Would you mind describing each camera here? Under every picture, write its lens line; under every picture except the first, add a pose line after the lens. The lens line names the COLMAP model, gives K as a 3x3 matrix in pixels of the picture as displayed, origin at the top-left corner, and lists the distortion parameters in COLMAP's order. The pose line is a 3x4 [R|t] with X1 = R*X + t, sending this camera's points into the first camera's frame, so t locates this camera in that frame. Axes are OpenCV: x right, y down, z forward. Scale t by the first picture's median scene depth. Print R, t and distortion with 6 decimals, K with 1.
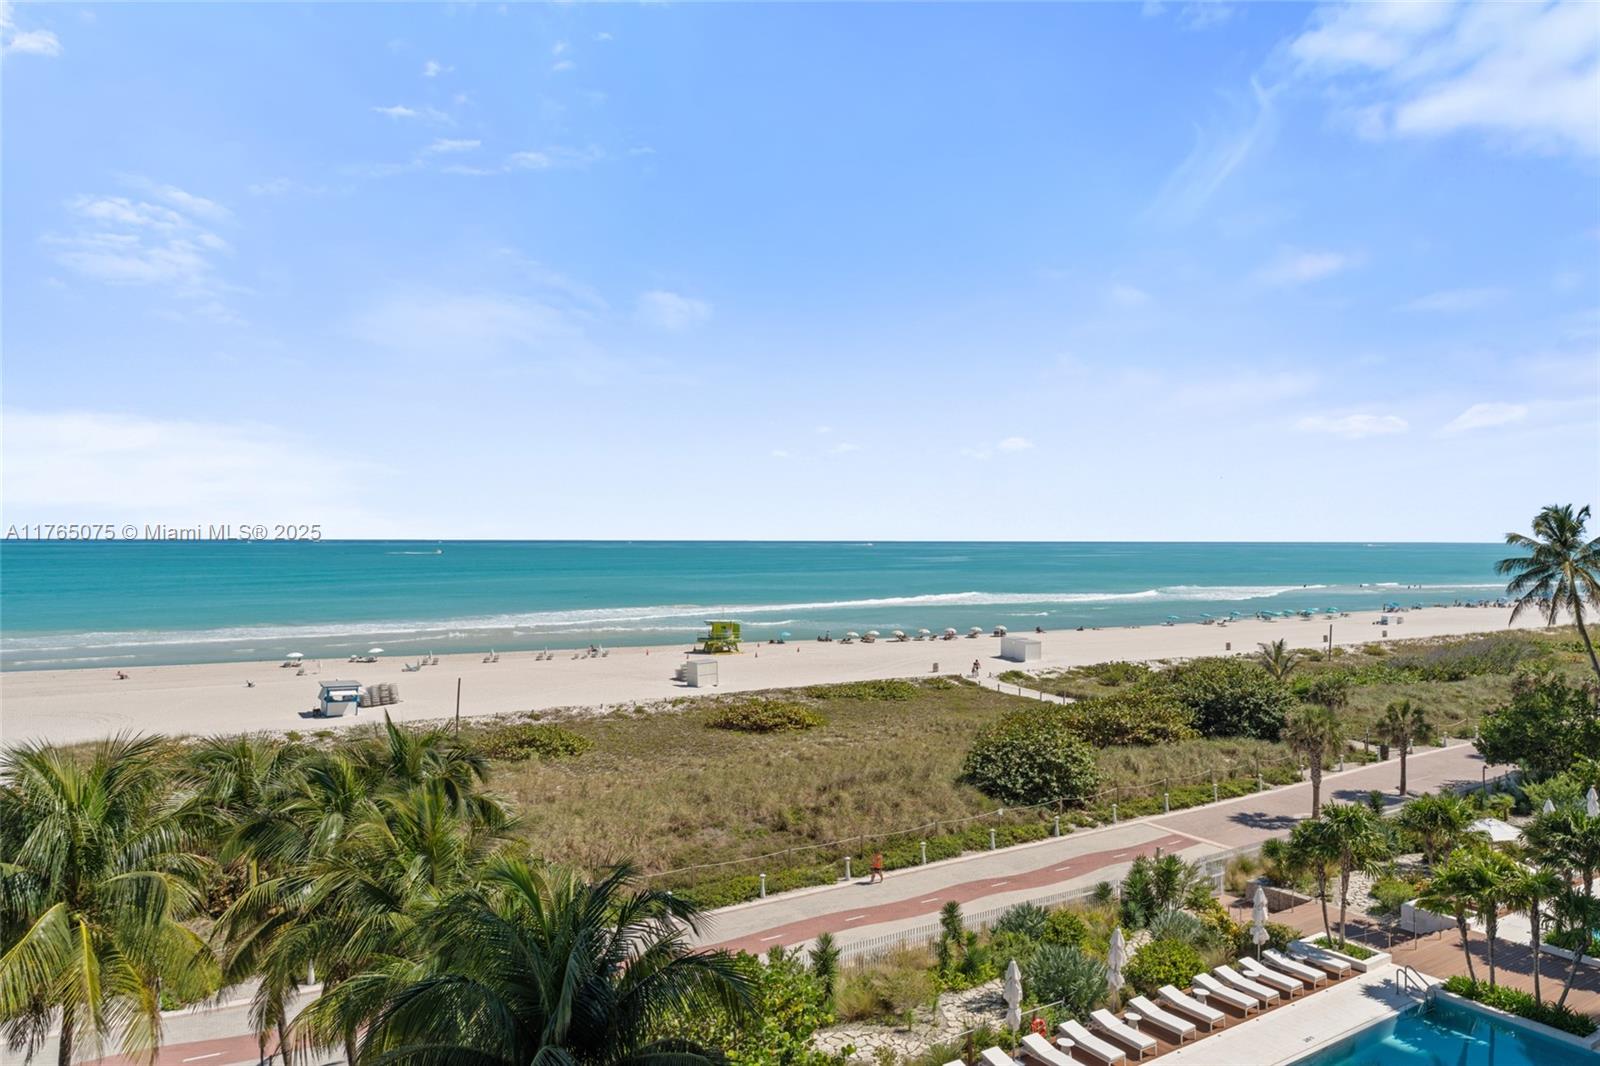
lens RADIAL K [[1054.5, 0, 801.3], [0, 1054.5, 537.9], [0, 0, 1]] dist [-0.001077, 0.000649]
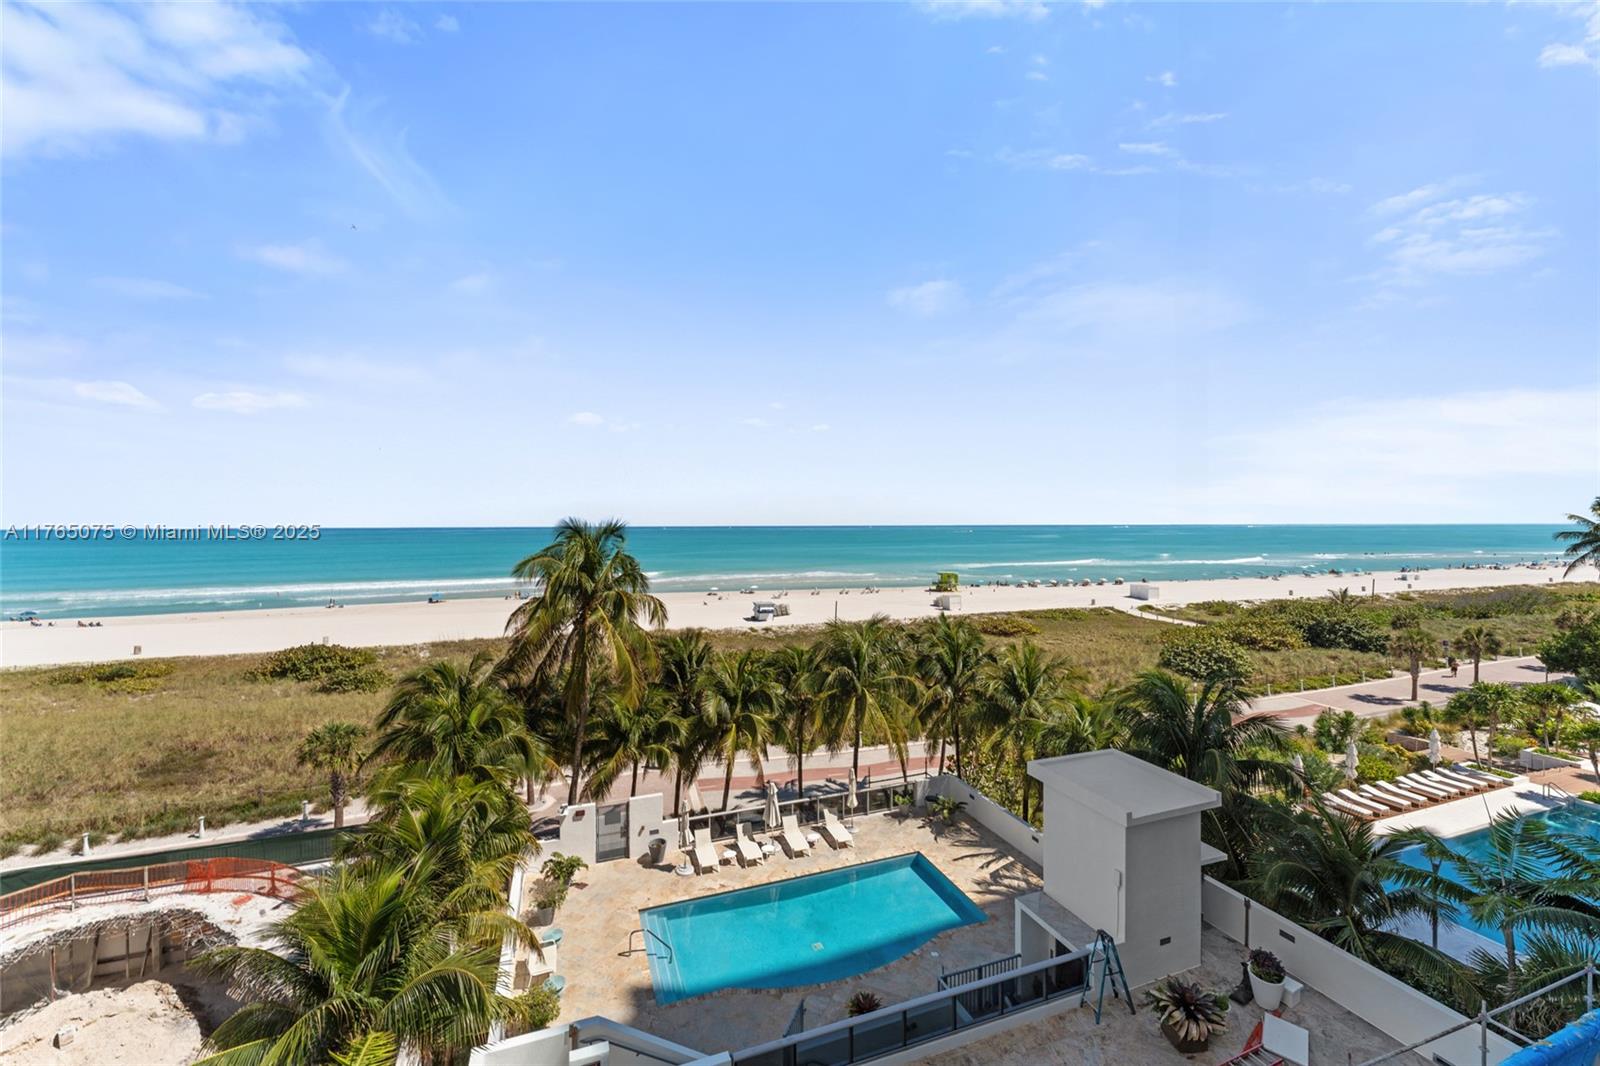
lens RADIAL K [[634.8, 0, 795.8], [0, 634.8, 532.9], [0, 0, 1]] dist [0.001700, -0.000076]
pose [[0.973434, -0.004766, -0.228916, -0.151531], [0.007760, 0.999896, 0.012179, 0.000384], [0.228835, -0.013632, 0.973370, -0.098419]]
